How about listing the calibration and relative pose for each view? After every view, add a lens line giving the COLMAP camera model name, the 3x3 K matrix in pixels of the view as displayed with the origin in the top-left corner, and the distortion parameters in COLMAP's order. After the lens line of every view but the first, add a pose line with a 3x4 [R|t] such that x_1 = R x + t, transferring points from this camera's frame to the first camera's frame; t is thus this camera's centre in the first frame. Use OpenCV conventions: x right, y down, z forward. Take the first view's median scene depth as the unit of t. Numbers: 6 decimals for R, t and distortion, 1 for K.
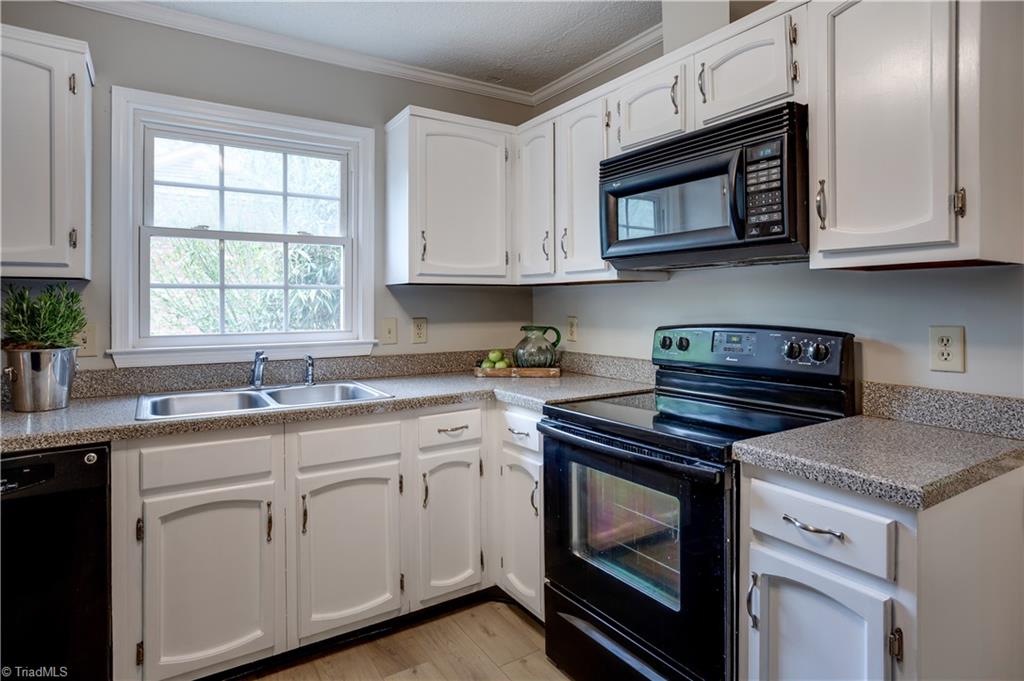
lens RADIAL K [[561.4, 0, 513.1], [0, 561.4, 303.5], [0, 0, 1]] dist [-0.044094, 0.024201]
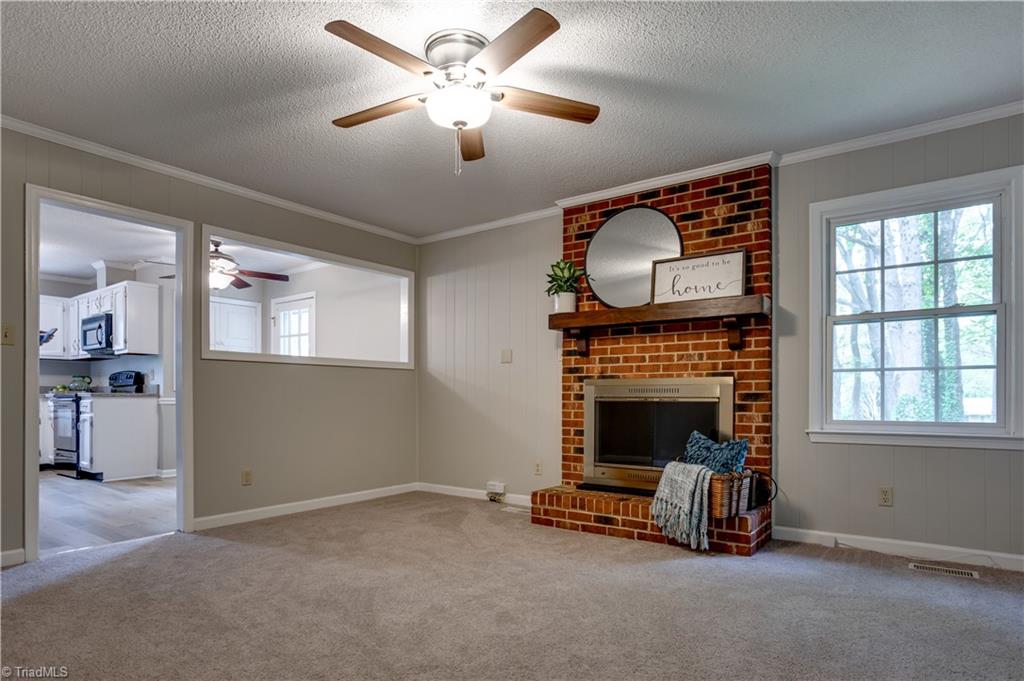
lens RADIAL K [[576.3, 0, 510.5], [0, 576.3, 397.0], [0, 0, 1]] dist [0.000958, 0.001988]
pose [[0.939418, 0.003489, 0.342755, 1.309720], [-0.003574, 0.999994, -0.000385, 0.174611], [-0.342754, -0.000864, 0.939425, -2.862178]]
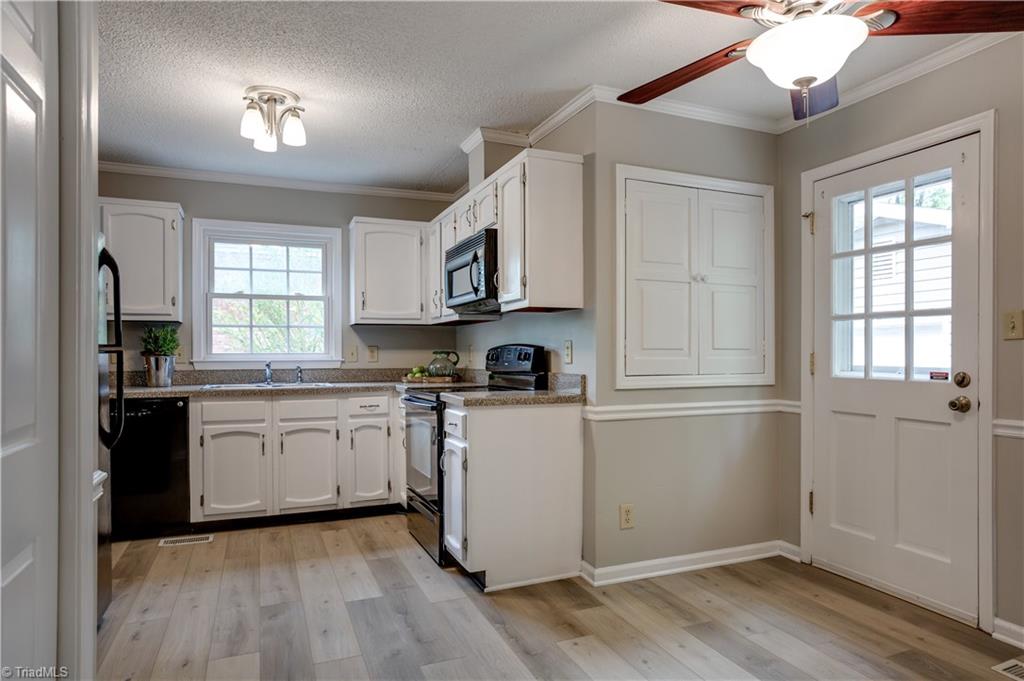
lens RADIAL K [[611.1, 0, 513.0], [0, 611.1, 358.2], [0, 0, 1]] dist [-0.027415, 0.001360]
pose [[0.984780, 0.001077, -0.173804, 0.692957], [0.000377, 0.999965, 0.008331, 0.061358], [0.173807, -0.008270, 0.984745, -0.827860]]
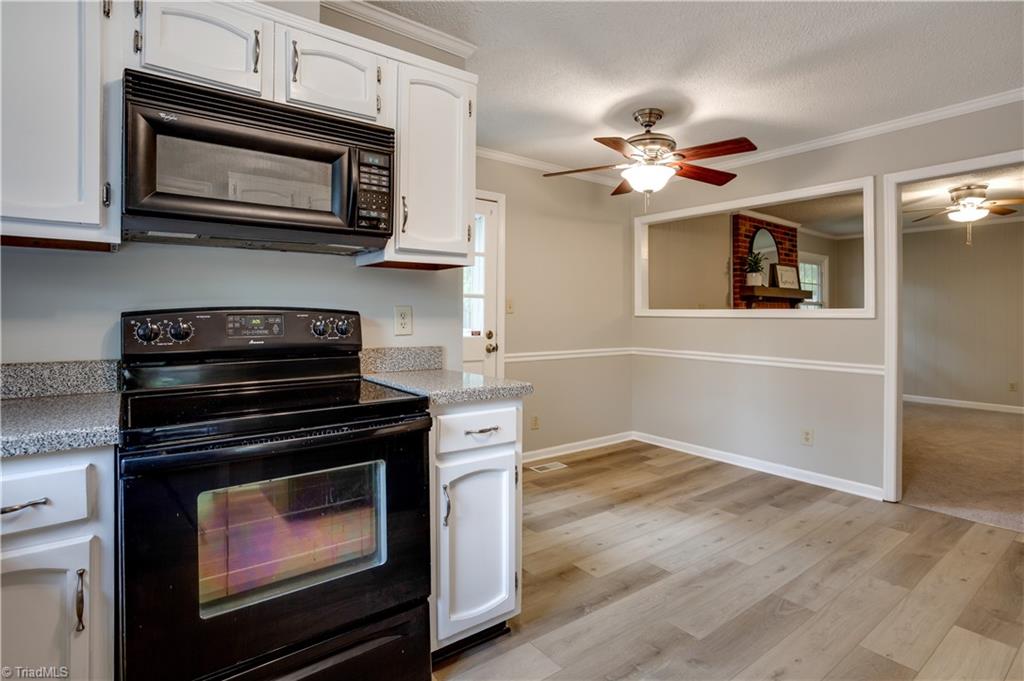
lens RADIAL K [[521.8, 0, 514.7], [0, 521.8, 312.1], [0, 0, 1]] dist [-0.034873, 0.000143]
pose [[-0.086459, 0.009089, 0.996214, -0.512336], [-0.002741, 0.999952, -0.009361, 0.050722], [-0.996252, -0.003540, -0.086430, 0.581205]]
